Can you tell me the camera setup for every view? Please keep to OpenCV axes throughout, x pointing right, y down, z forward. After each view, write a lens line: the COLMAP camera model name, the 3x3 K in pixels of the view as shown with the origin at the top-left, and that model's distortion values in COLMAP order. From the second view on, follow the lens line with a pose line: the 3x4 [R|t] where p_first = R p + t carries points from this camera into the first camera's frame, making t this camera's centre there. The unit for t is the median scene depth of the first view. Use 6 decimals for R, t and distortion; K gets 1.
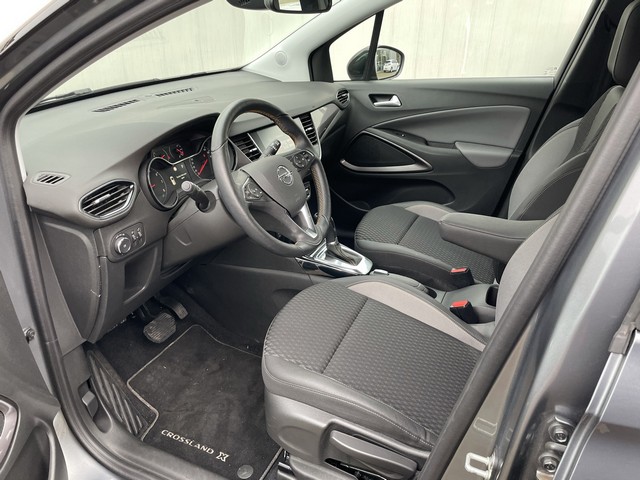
lens RADIAL K [[491.9, 0, 320.0], [0, 491.9, 240.0], [0, 0, 1]] dist [0.036620, -0.079061]
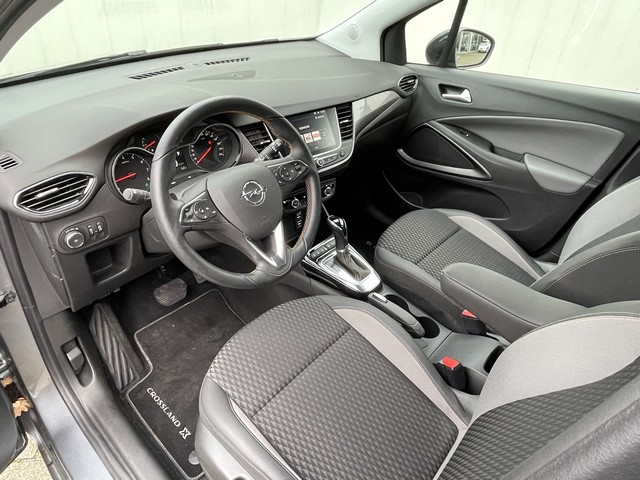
lens RADIAL K [[414.6, 0, 316.8], [0, 414.6, 239.3], [0, 0, 1]] dist [-0.020803, -0.000549]
pose [[0.949479, 0.214540, -0.229048, 0.148093], [-0.177394, 0.968953, 0.172222, -0.134296], [0.258886, -0.122889, 0.958059, 0.221820]]
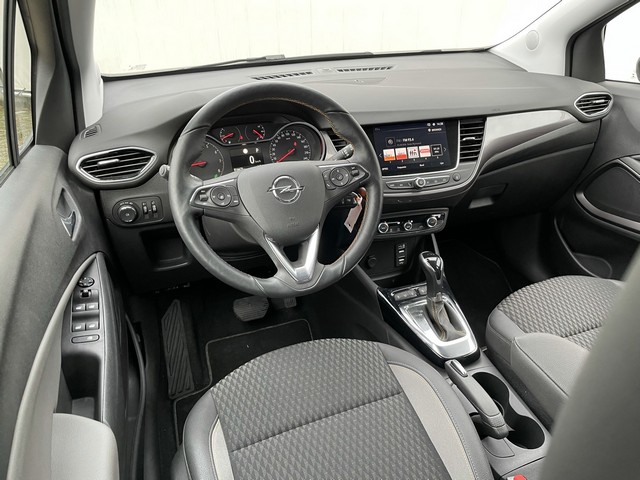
lens RADIAL K [[491.9, 0, 320.0], [0, 491.9, 240.0], [0, 0, 1]] dist [0.036620, -0.079061]
pose [[0.706976, 0.326669, -0.627273, 0.317137], [-0.299180, 0.941806, 0.153275, -0.129065], [0.640840, 0.079306, 0.763567, 0.316066]]
